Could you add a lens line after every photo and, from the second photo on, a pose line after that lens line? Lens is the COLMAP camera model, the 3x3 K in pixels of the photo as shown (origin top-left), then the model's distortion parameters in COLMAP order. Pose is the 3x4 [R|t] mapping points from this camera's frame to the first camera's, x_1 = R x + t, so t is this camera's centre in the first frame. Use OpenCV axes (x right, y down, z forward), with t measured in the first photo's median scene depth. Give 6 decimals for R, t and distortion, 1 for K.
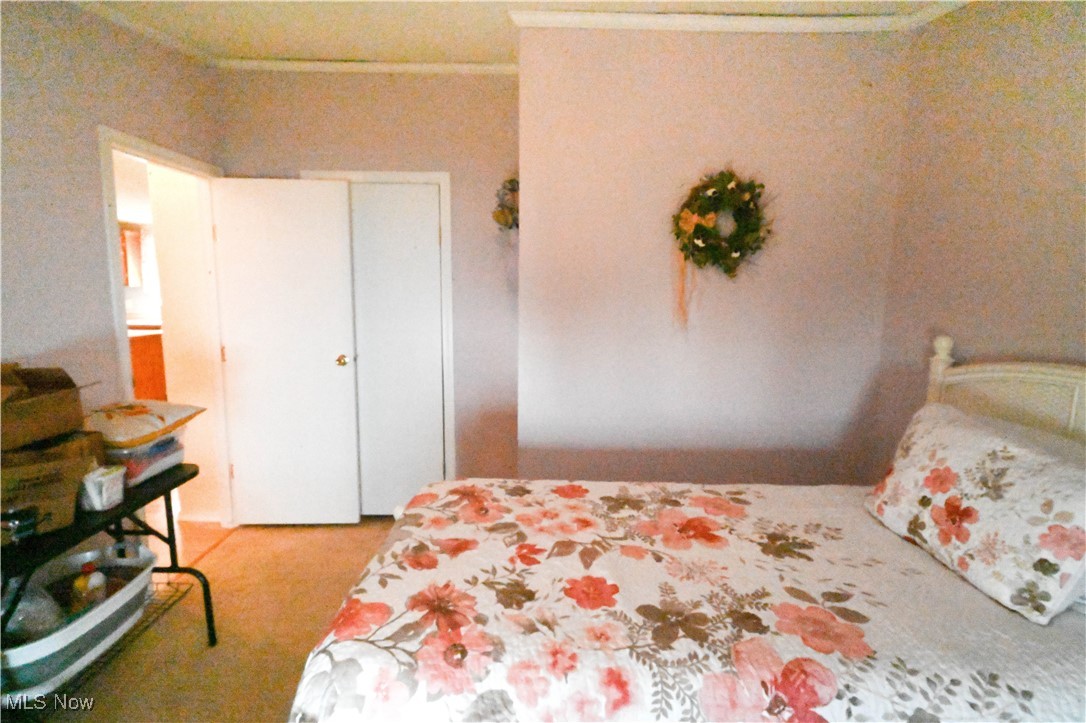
lens RADIAL K [[511.2, 0, 545.7], [0, 511.2, 353.8], [0, 0, 1]] dist [-0.010453, -0.000976]
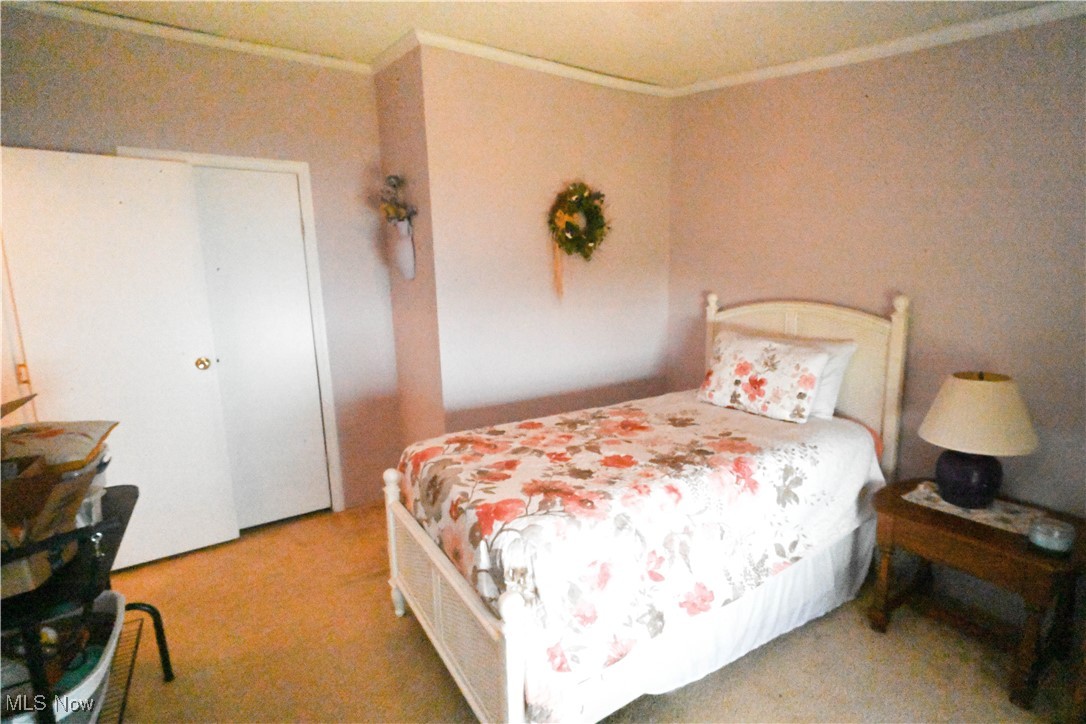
lens RADIAL K [[502.9, 0, 551.1], [0, 502.9, 361.0], [0, 0, 1]] dist [-0.001528, -0.009349]
pose [[0.847199, -0.116835, 0.518270, -0.717773], [0.105304, 0.993093, 0.051740, 0.058448], [-0.520735, 0.010742, 0.853651, -0.161994]]
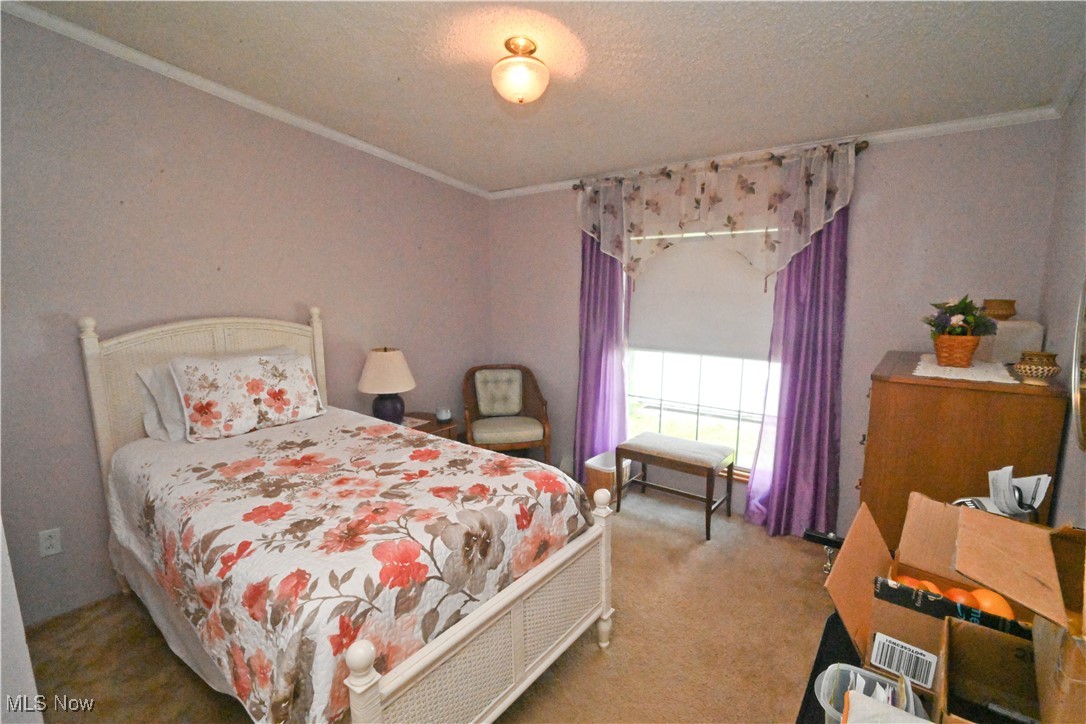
lens RADIAL K [[502.9, 0, 551.1], [0, 502.9, 361.0], [0, 0, 1]] dist [-0.001528, -0.009349]
pose [[-0.788030, -0.099264, 0.607582, -1.054617], [0.081120, 0.961568, 0.262309, -0.203515], [-0.610269, 0.255994, -0.749692, 1.659384]]
